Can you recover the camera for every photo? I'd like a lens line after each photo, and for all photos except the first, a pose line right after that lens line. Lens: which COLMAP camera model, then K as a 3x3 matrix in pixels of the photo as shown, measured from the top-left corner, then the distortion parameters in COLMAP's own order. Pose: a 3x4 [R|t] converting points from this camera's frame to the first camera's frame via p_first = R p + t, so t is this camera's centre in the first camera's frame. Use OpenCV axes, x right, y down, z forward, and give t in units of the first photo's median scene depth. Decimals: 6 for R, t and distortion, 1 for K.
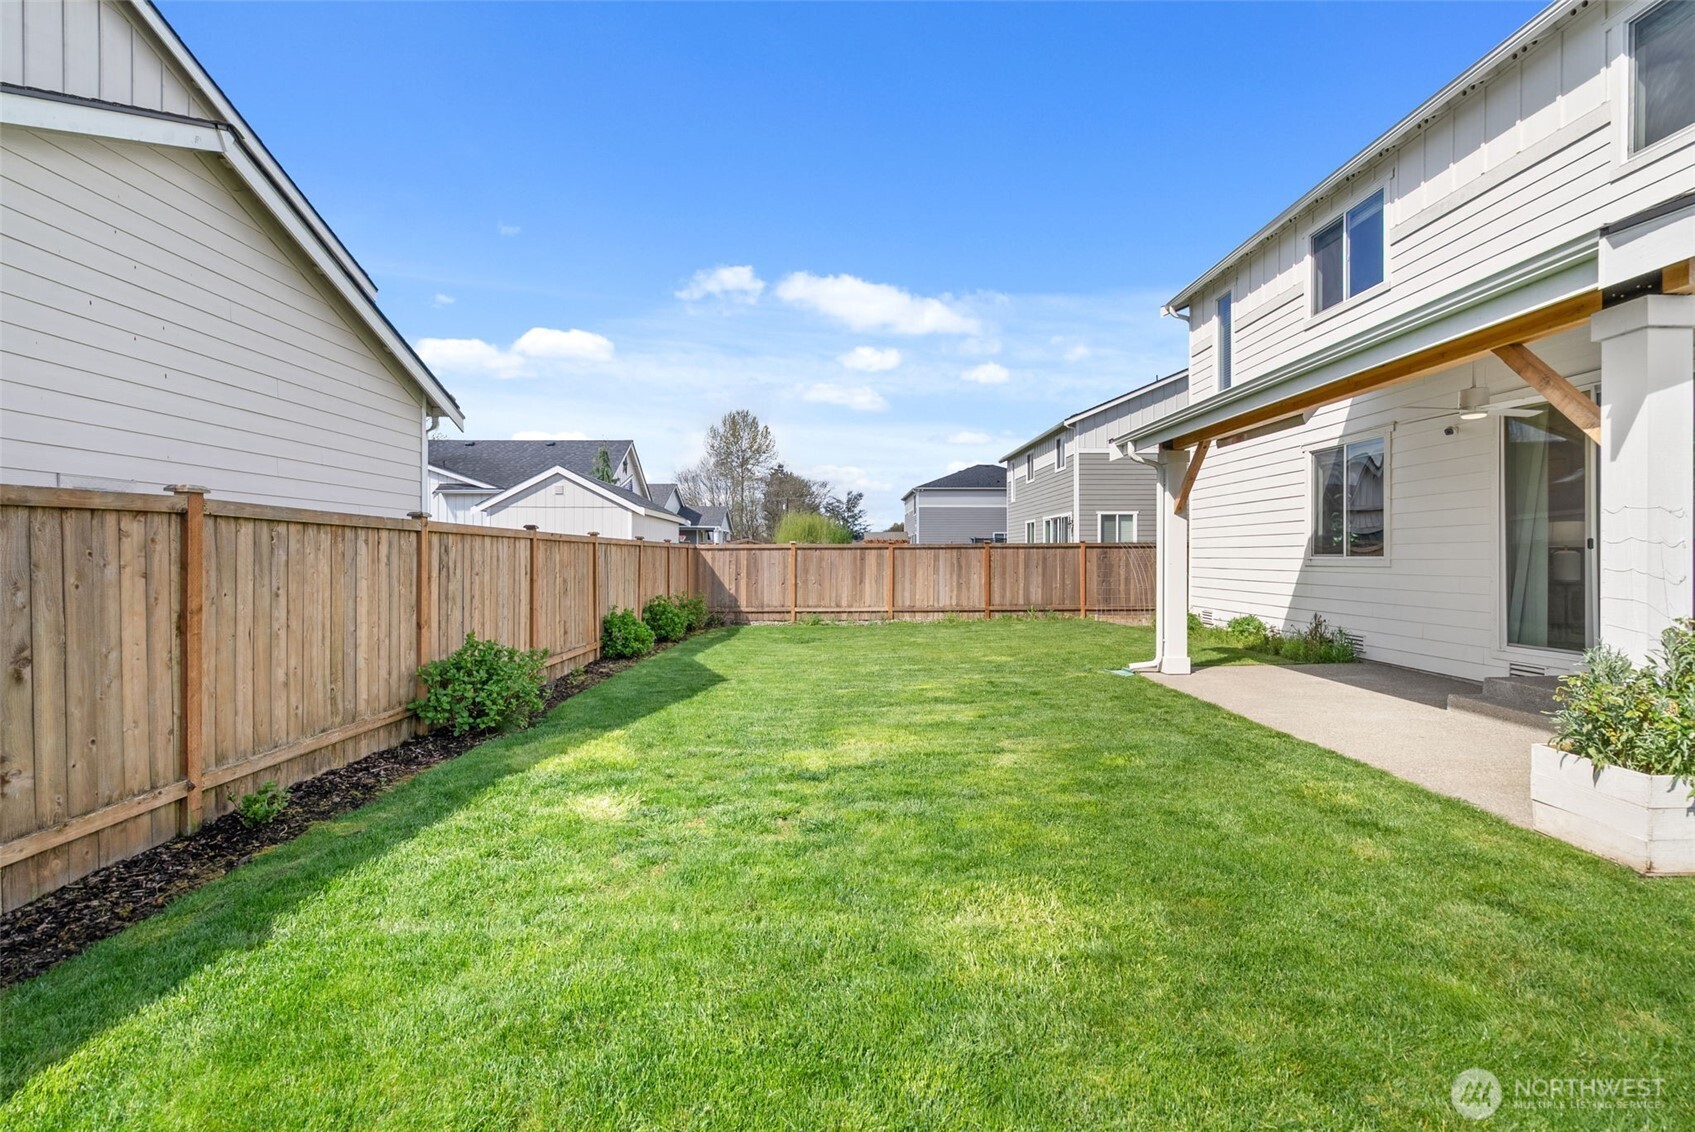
lens RADIAL K [[771.7, 0, 843.5], [0, 771.7, 558.1], [0, 0, 1]] dist [-0.000408, 0.000497]
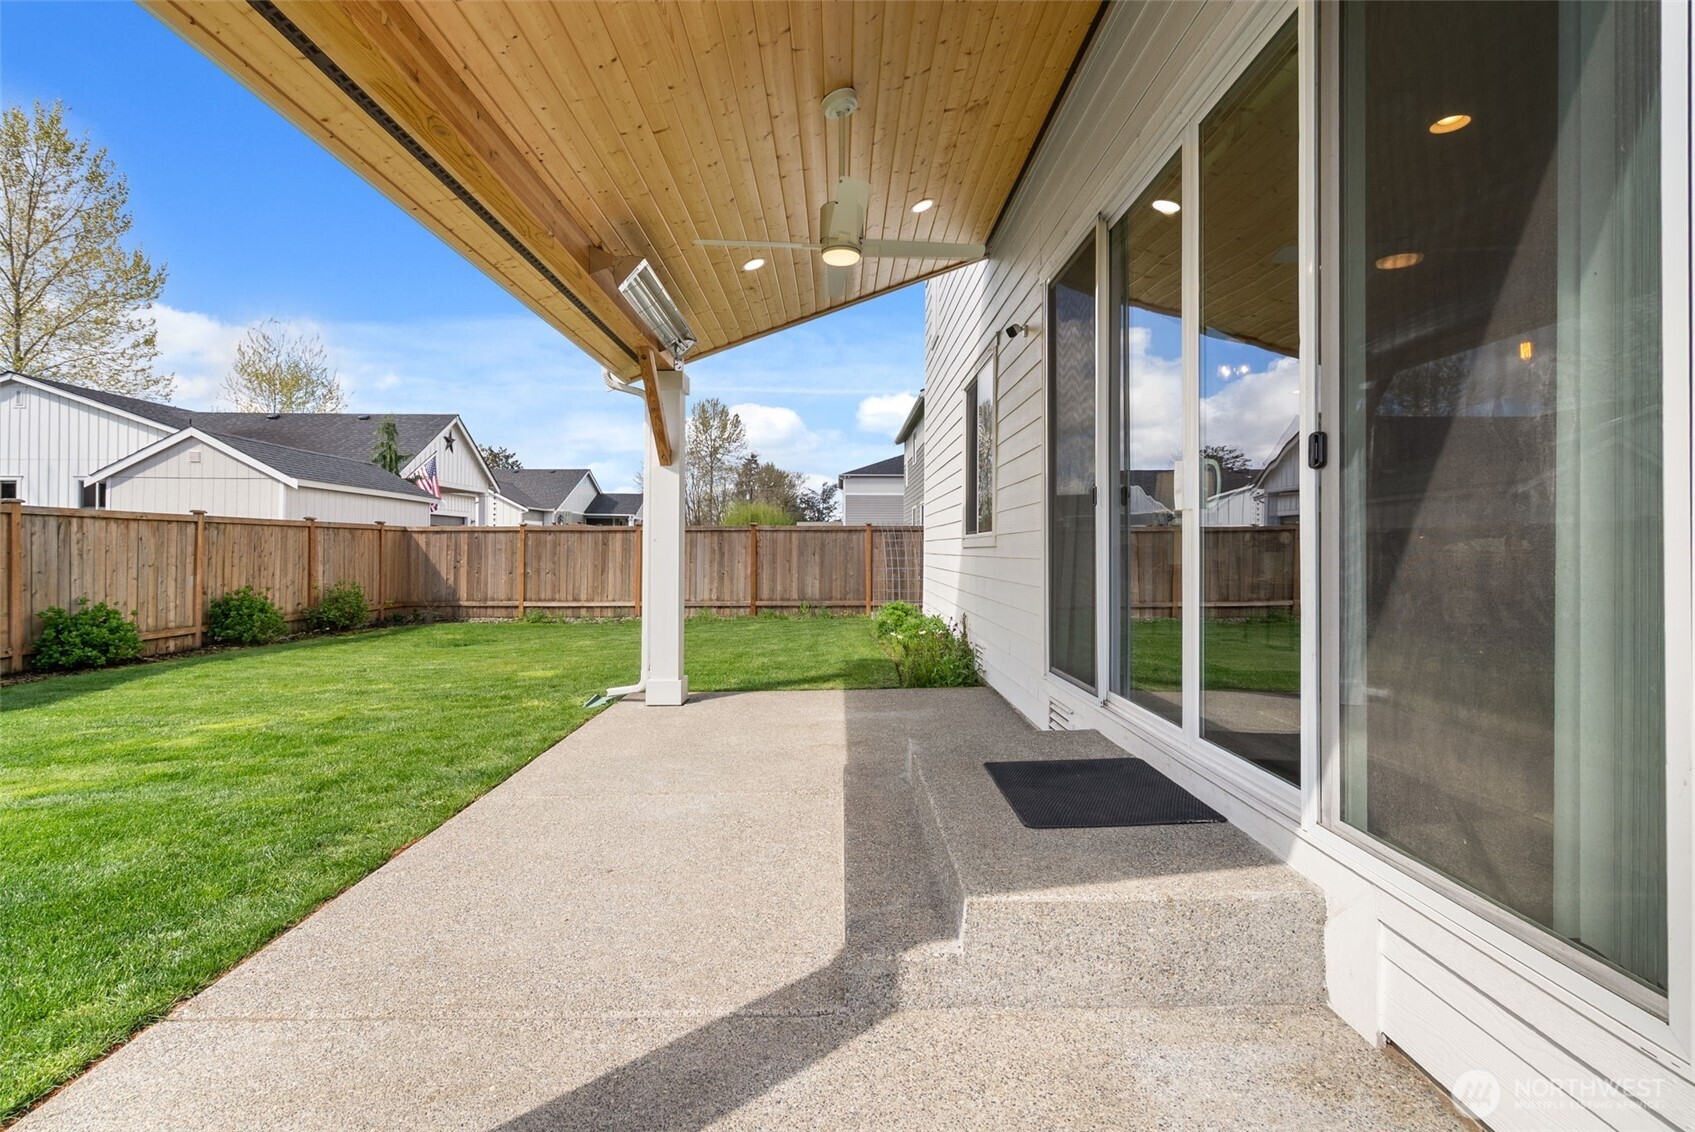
lens RADIAL K [[771.7, 0, 843.5], [0, 771.7, 558.1], [0, 0, 1]] dist [-0.000408, 0.000497]
pose [[0.999982, 0.004399, -0.004014, 0.443834], [-0.004362, 0.999949, 0.009066, 0.011862], [0.004054, -0.009049, 0.999951, 0.250943]]
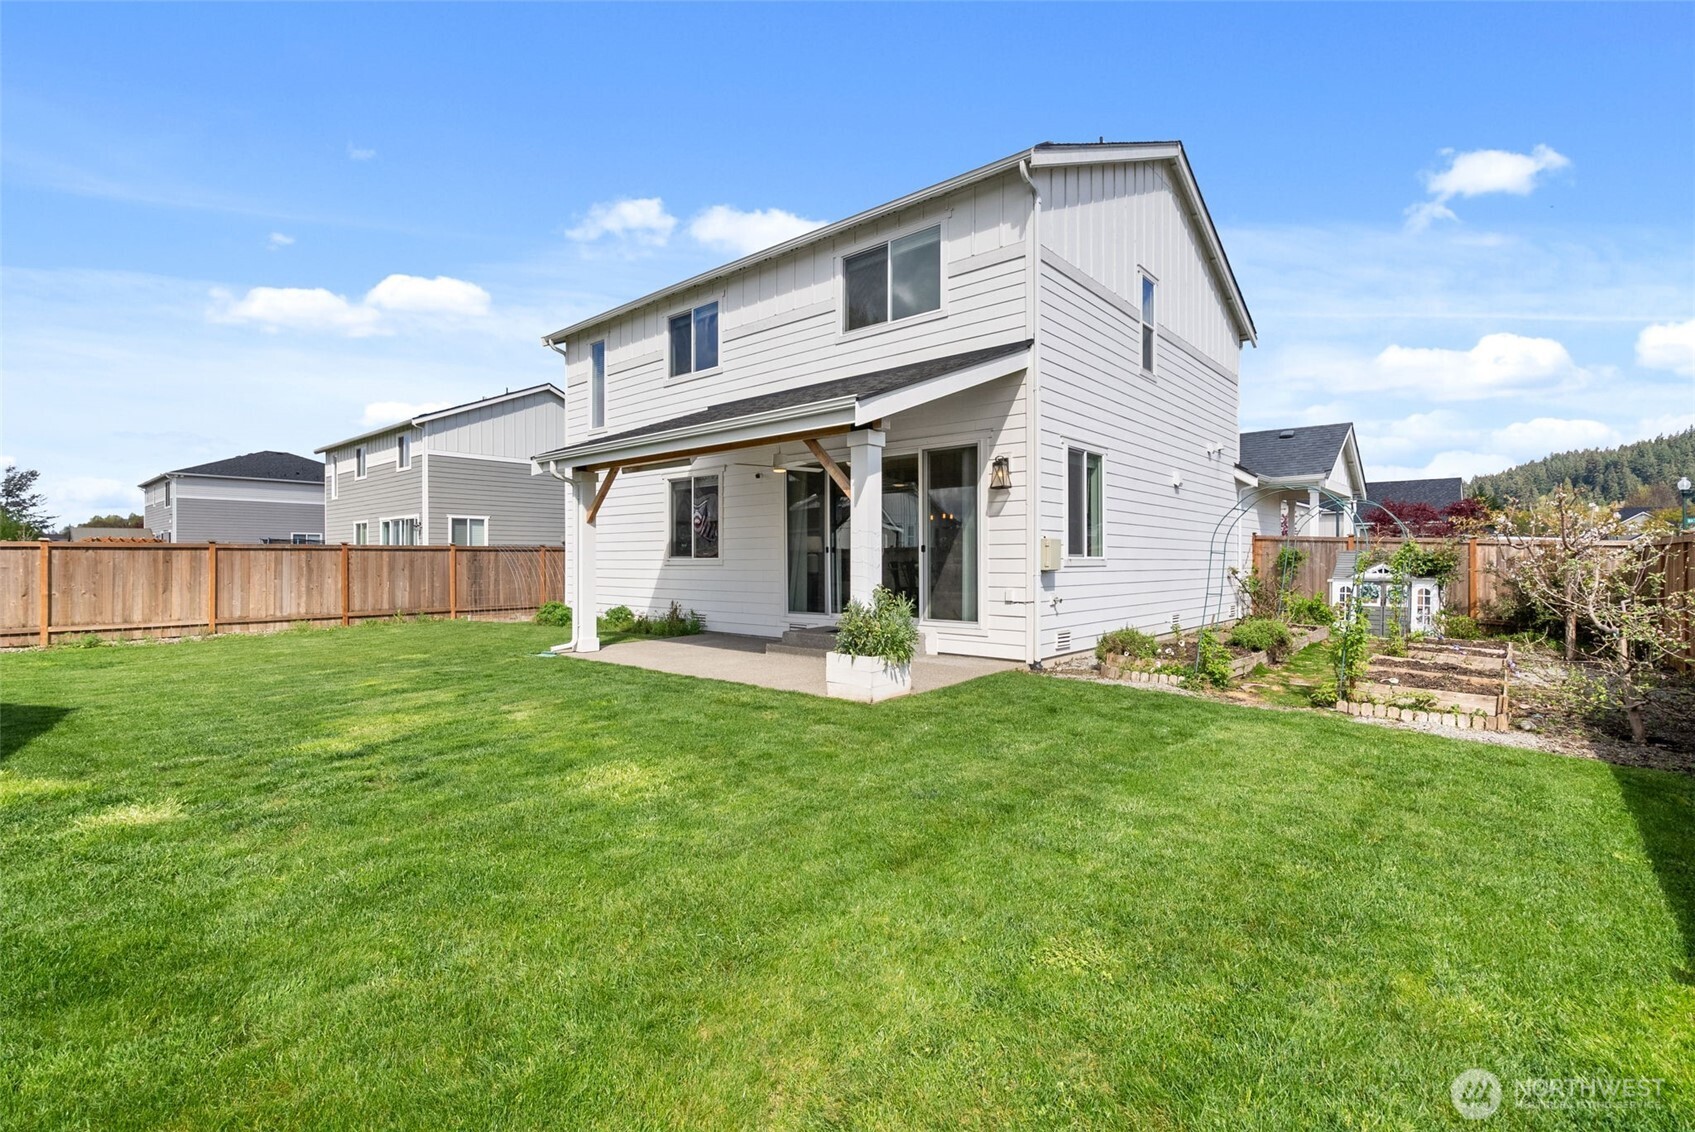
lens RADIAL K [[774.6, 0, 847.5], [0, 774.6, 566.0], [0, 0, 1]] dist [-0.001754, -0.000262]
pose [[0.662543, -0.003656, 0.749015, -0.170098], [0.001638, 0.999993, 0.003432, 0.006311], [-0.749022, -0.001047, 0.662544, -0.103785]]
